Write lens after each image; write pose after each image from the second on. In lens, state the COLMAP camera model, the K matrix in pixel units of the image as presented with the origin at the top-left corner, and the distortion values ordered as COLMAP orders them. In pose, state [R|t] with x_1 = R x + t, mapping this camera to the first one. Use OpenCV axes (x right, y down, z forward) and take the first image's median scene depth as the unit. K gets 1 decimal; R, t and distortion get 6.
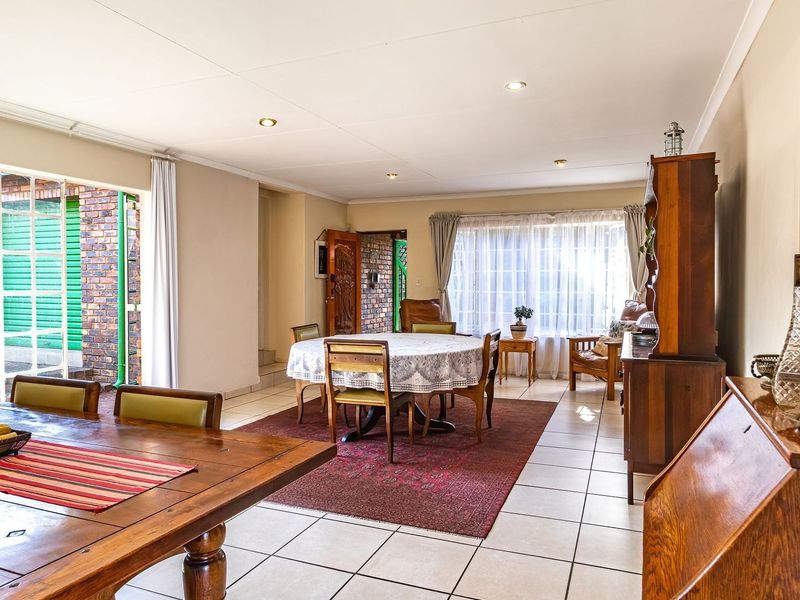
lens RADIAL K [[553.2, 0, 400.0], [0, 553.2, 300.0], [0, 0, 1]] dist [0.004922, 0.001732]
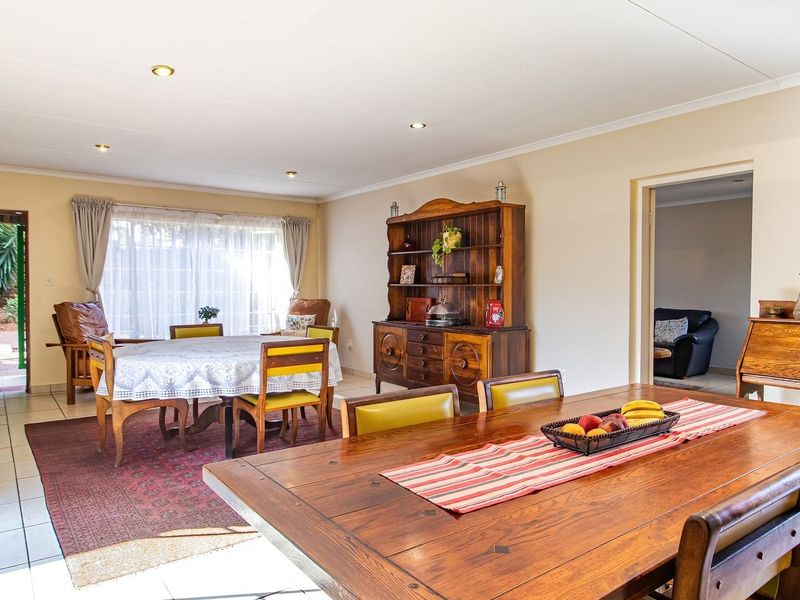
lens RADIAL K [[553.2, 0, 400.0], [0, 553.2, 300.0], [0, 0, 1]] dist [0.004922, 0.001732]
pose [[0.512547, -0.020392, 0.858417, -0.426182], [0.020655, 0.999721, 0.011415, -0.002831], [-0.858411, 0.011880, 0.512825, 0.188384]]
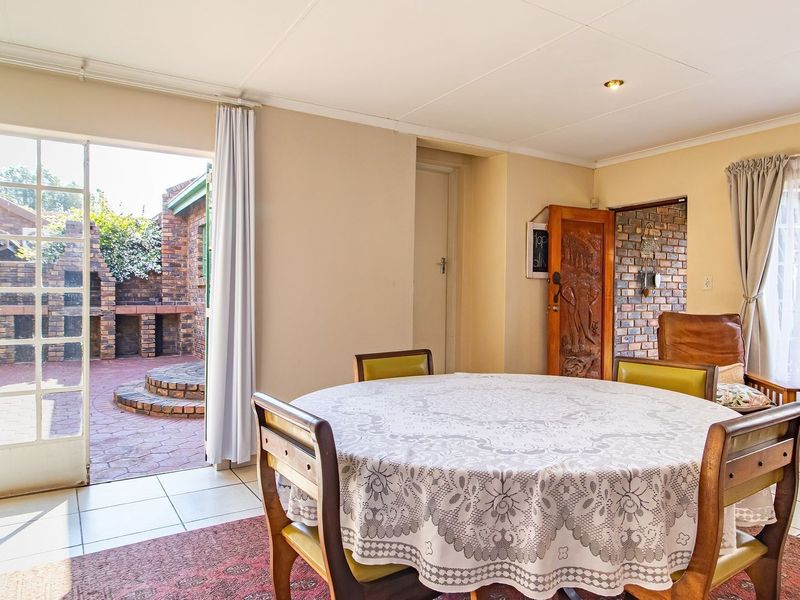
lens RADIAL K [[553.2, 0, 400.0], [0, 553.2, 300.0], [0, 0, 1]] dist [0.004922, 0.001732]
pose [[0.820777, 0.012368, -0.571115, 0.110971], [-0.024842, 0.999593, -0.014055, 0.000441], [0.570708, 0.025724, 0.820750, 0.379168]]
